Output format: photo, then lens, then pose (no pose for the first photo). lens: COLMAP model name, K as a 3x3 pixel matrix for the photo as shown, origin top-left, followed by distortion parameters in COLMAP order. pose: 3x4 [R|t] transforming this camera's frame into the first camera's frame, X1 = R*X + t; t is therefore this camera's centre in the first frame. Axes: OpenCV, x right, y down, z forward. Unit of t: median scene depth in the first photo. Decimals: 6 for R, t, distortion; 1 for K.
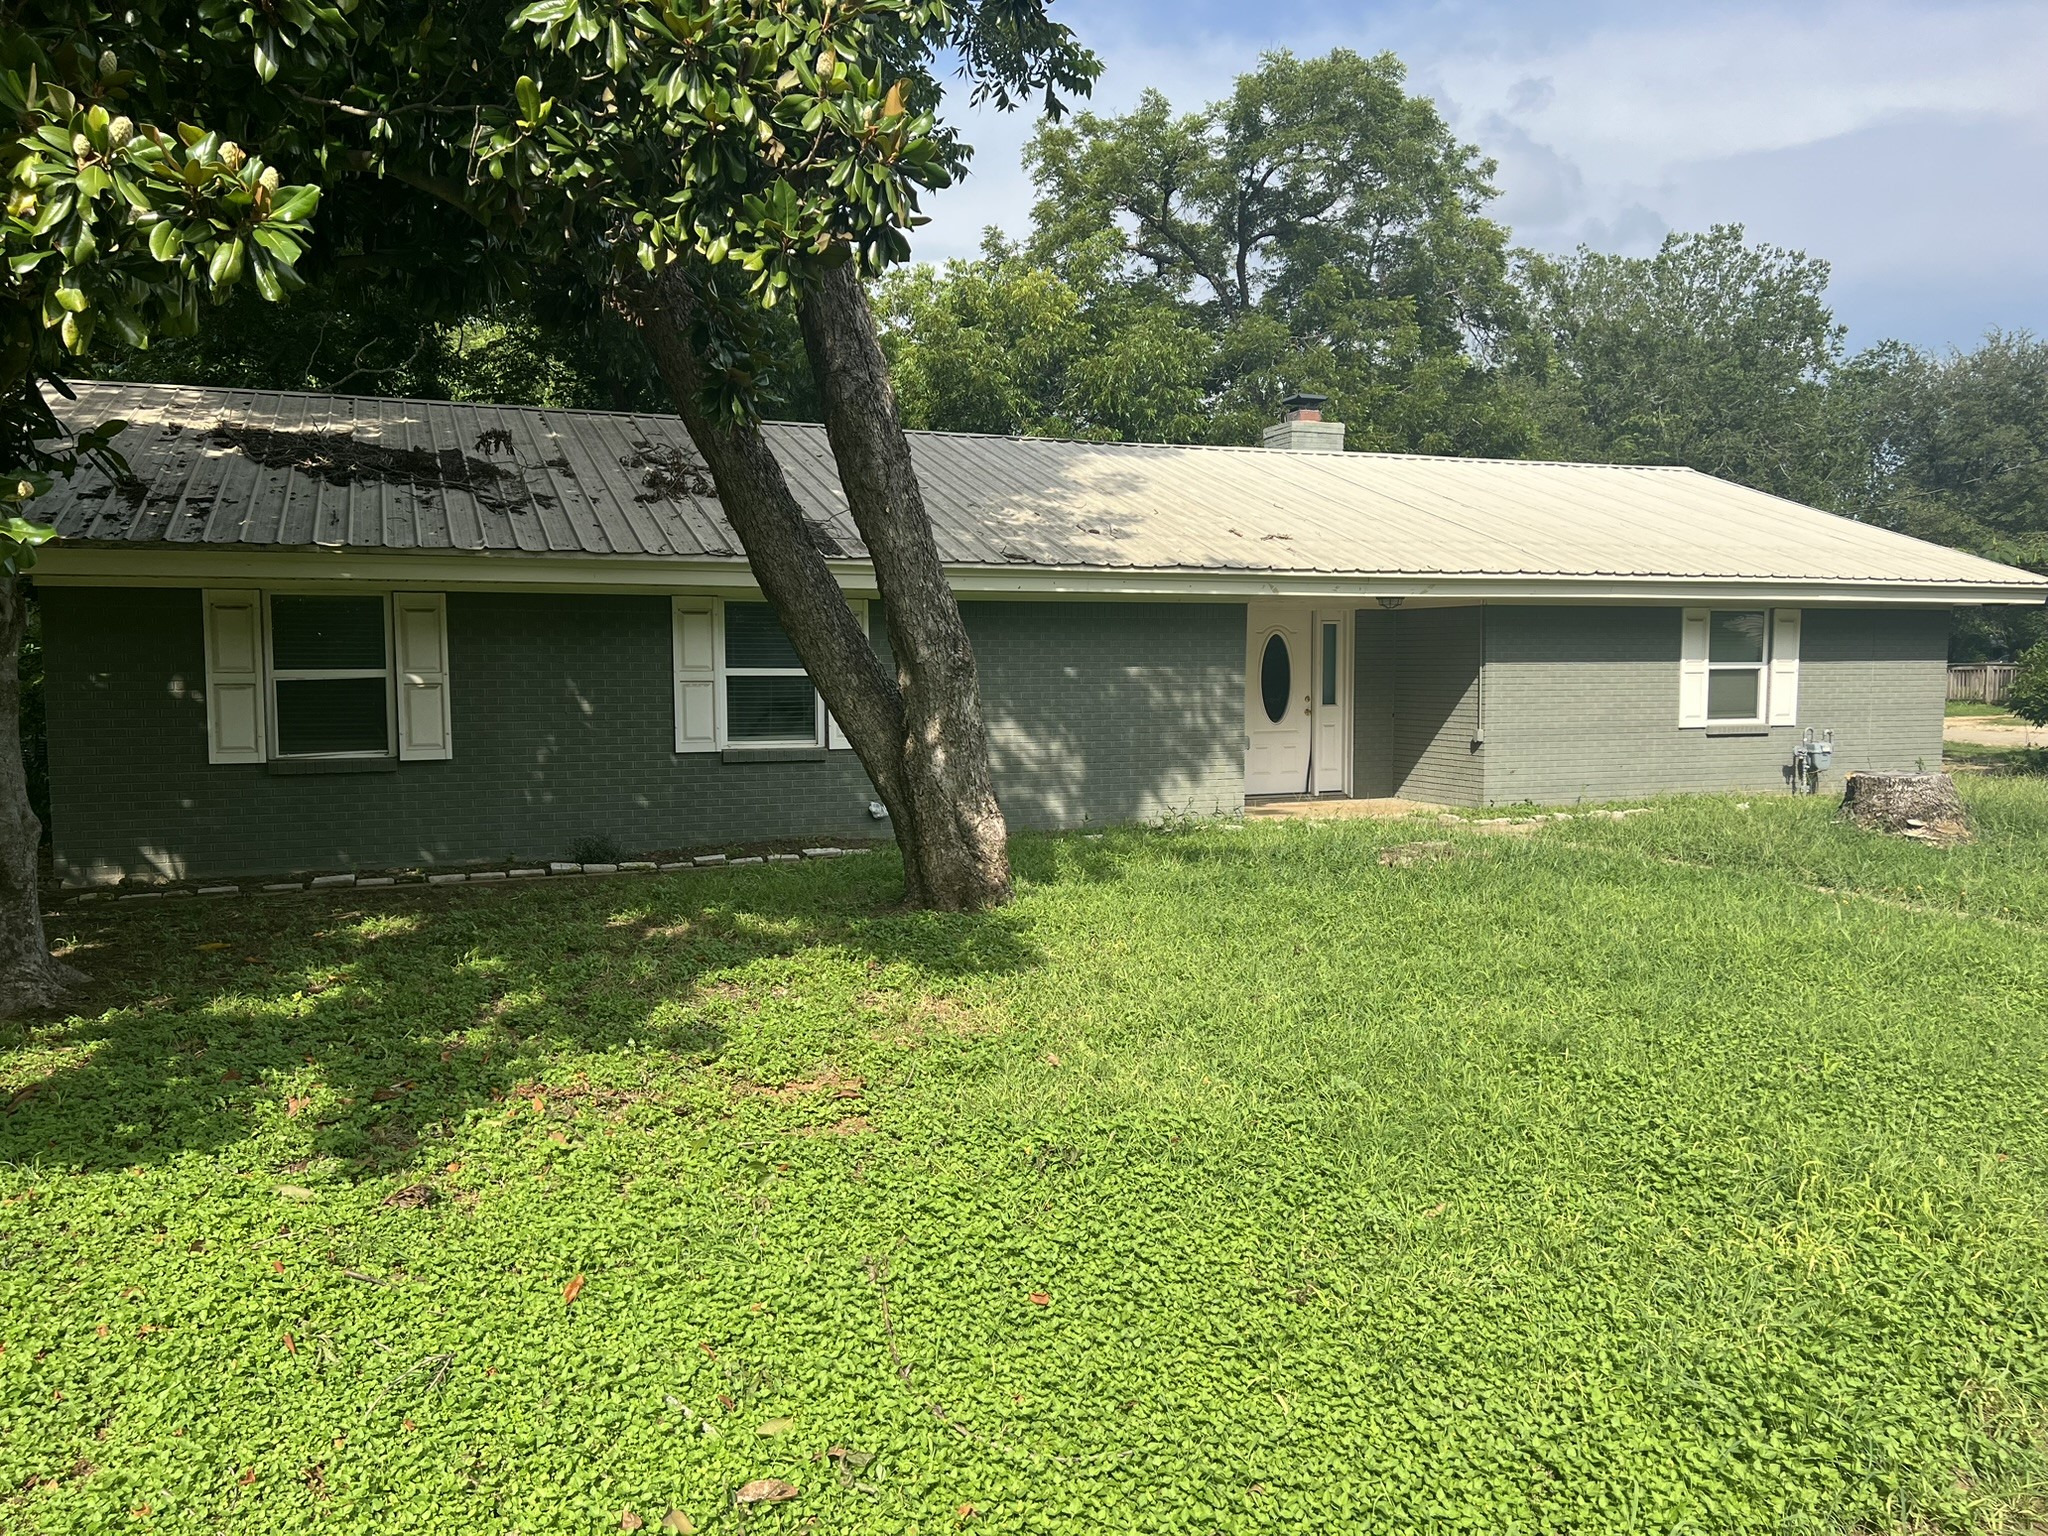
lens RADIAL K [[1546.2, 0, 1027.9], [0, 1546.2, 772.4], [0, 0, 1]] dist [0.027362, -0.025149]
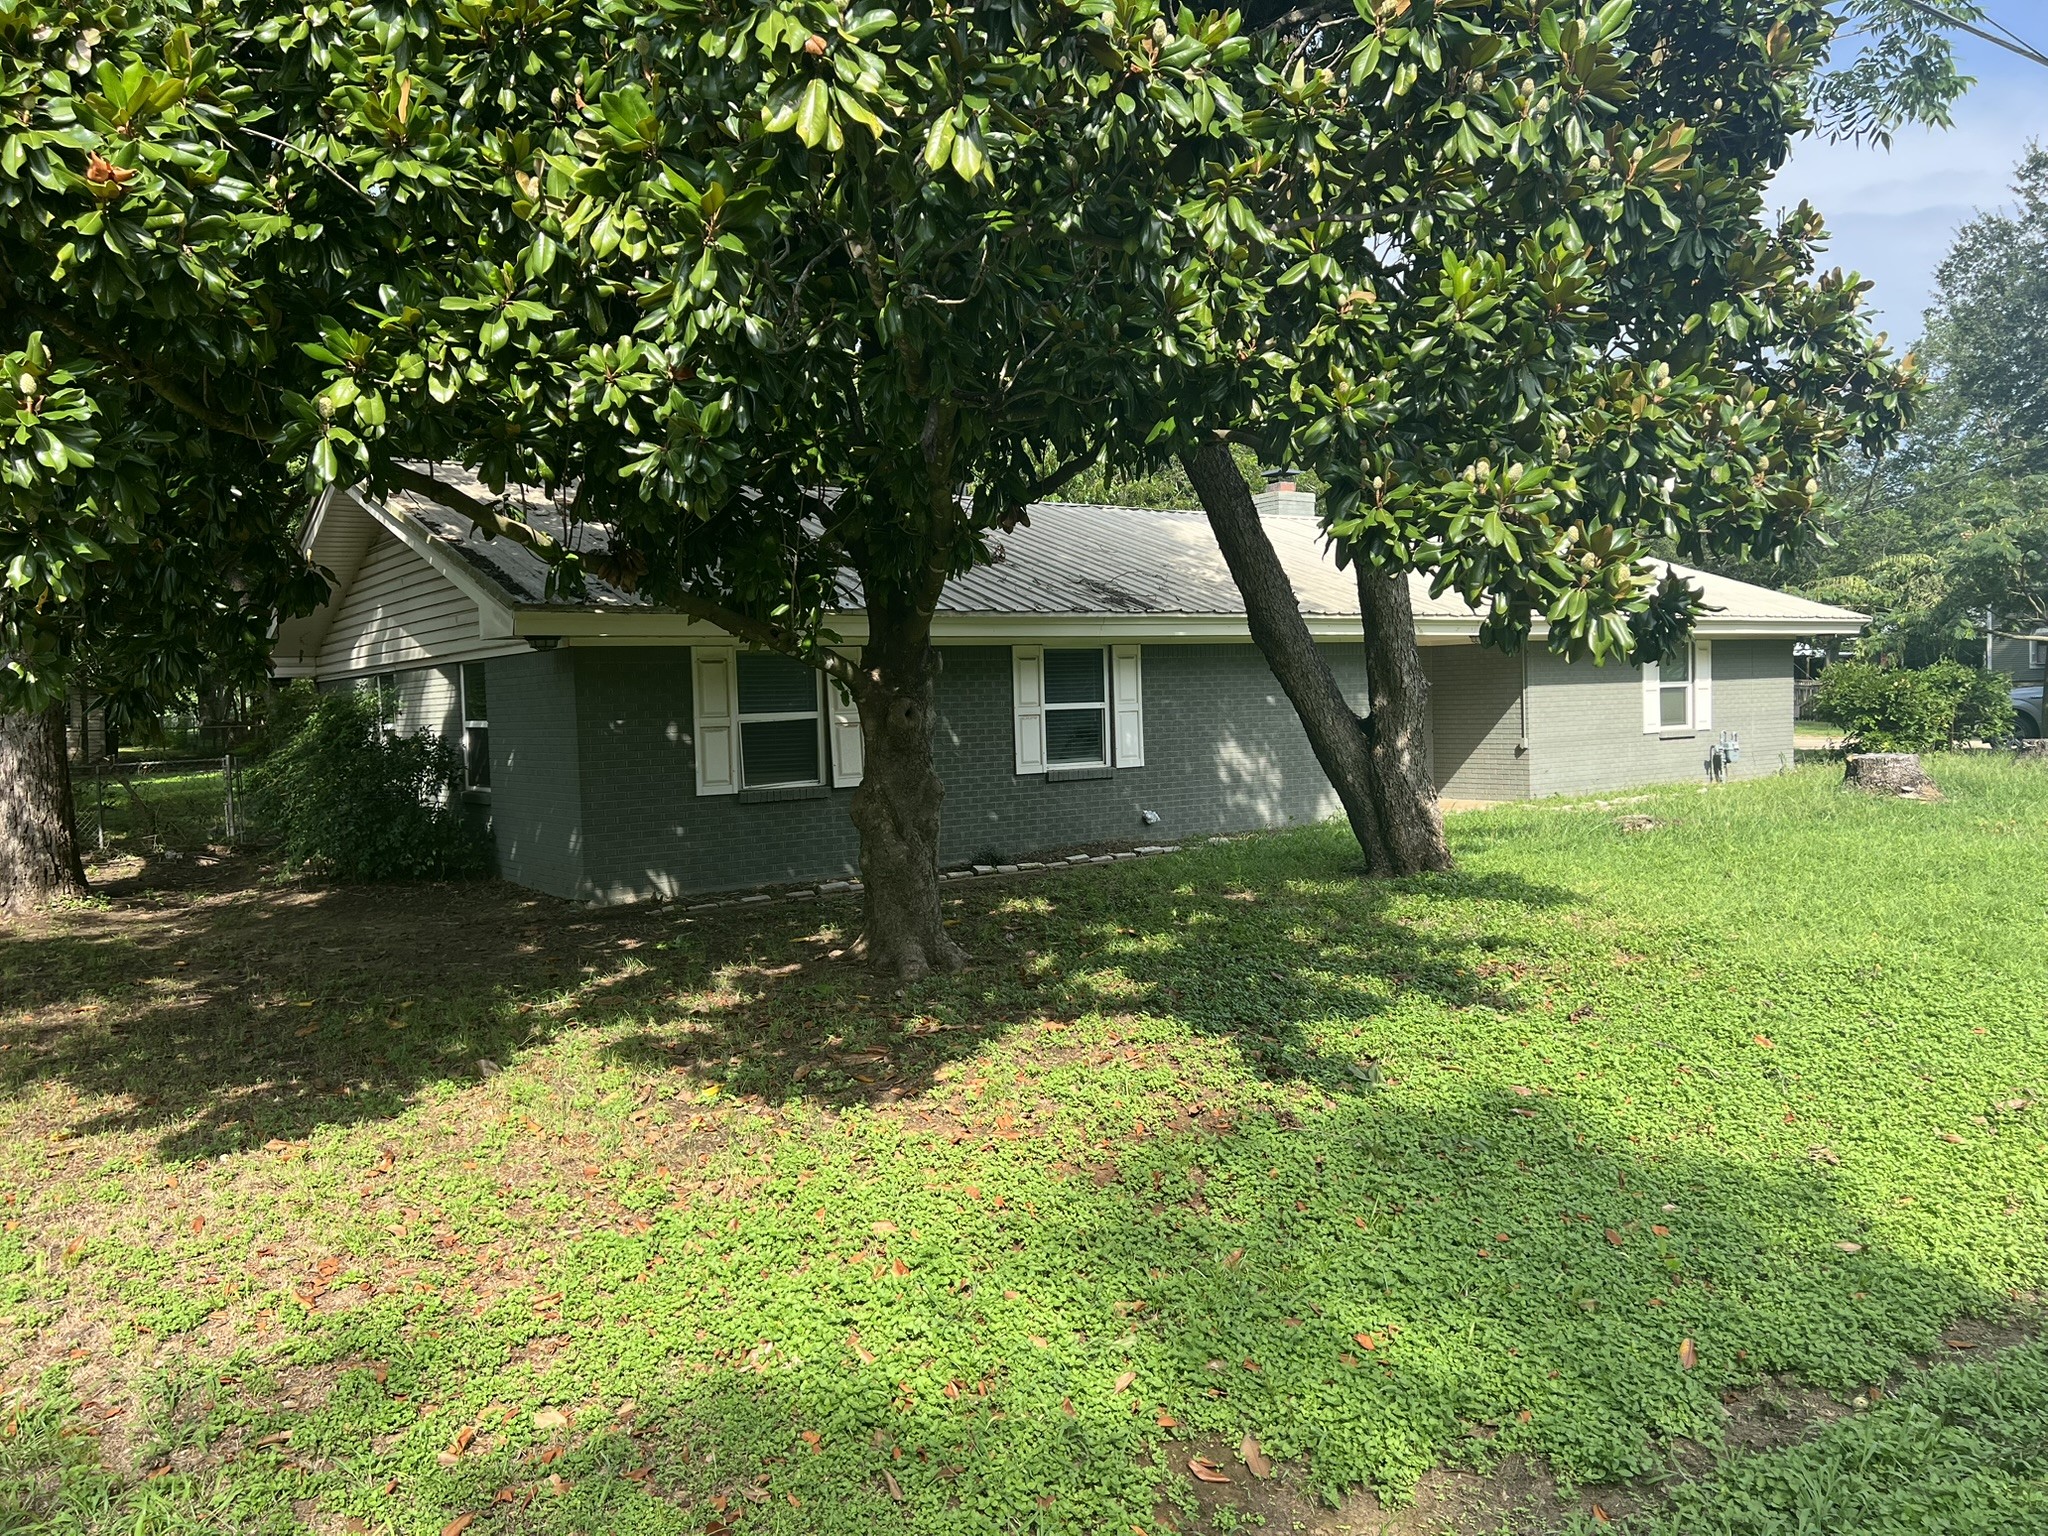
lens RADIAL K [[1546.2, 0, 1017.3], [0, 1546.2, 764.2], [0, 0, 1]] dist [0.027362, -0.025149]
pose [[0.970893, -0.037815, 0.236510, -0.542950], [0.046132, 0.998493, -0.029726, 0.015376], [-0.235030, 0.039771, 0.971174, -0.174354]]
